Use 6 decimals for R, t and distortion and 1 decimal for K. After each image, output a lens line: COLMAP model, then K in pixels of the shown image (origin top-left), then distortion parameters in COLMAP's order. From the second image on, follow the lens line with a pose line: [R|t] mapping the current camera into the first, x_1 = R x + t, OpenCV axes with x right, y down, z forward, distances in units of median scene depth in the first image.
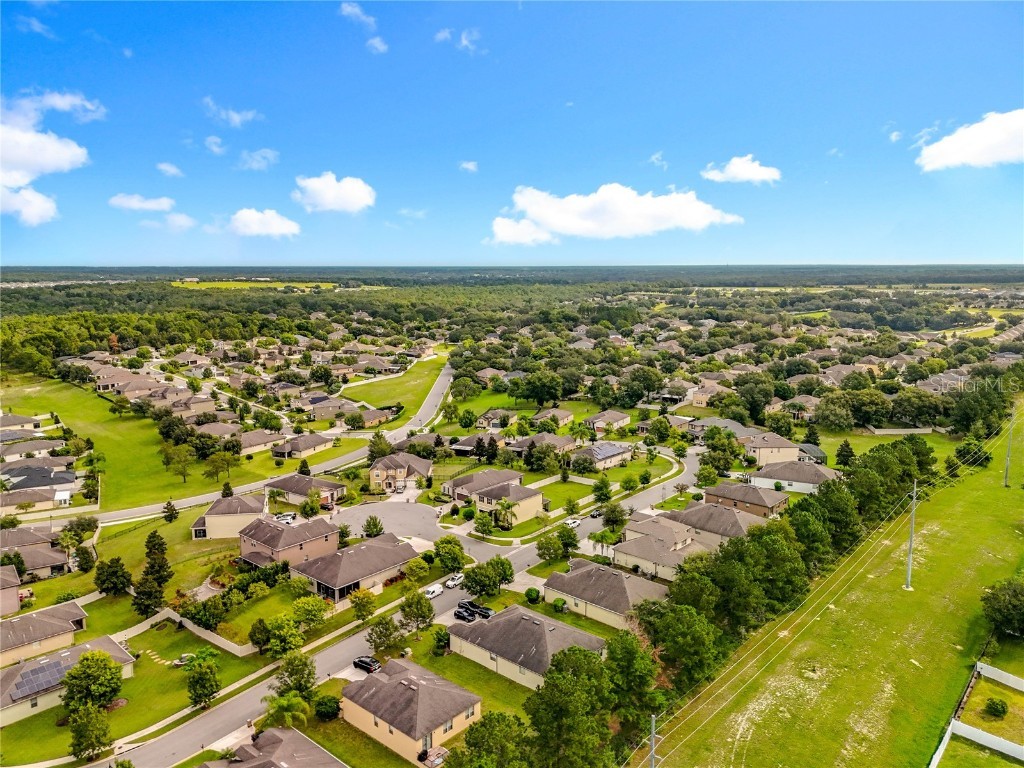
lens RADIAL K [[772.3, 0, 500.6], [0, 772.3, 381.9], [0, 0, 1]] dist [0.045765, -0.000478]
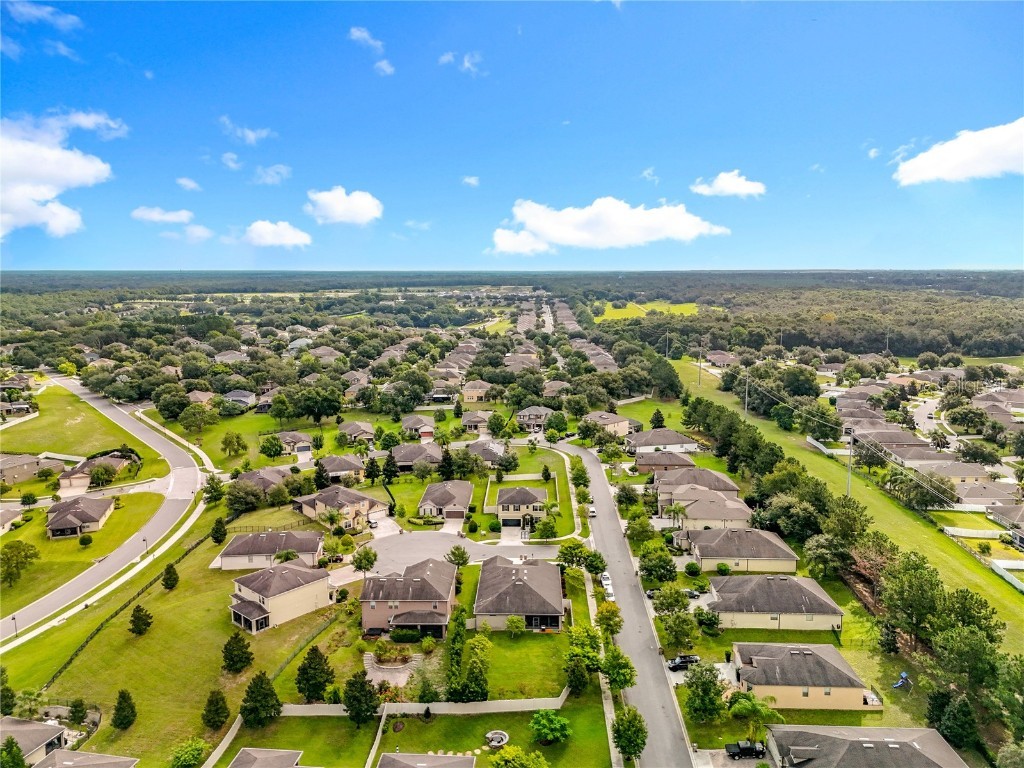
lens RADIAL K [[772.3, 0, 519.7], [0, 772.3, 386.1], [0, 0, 1]] dist [0.057189, -0.003988]
pose [[0.756141, -0.102797, 0.646284, -0.591740], [0.104323, 0.993891, 0.036032, -0.033413], [-0.646040, 0.040177, 0.762246, 0.220900]]
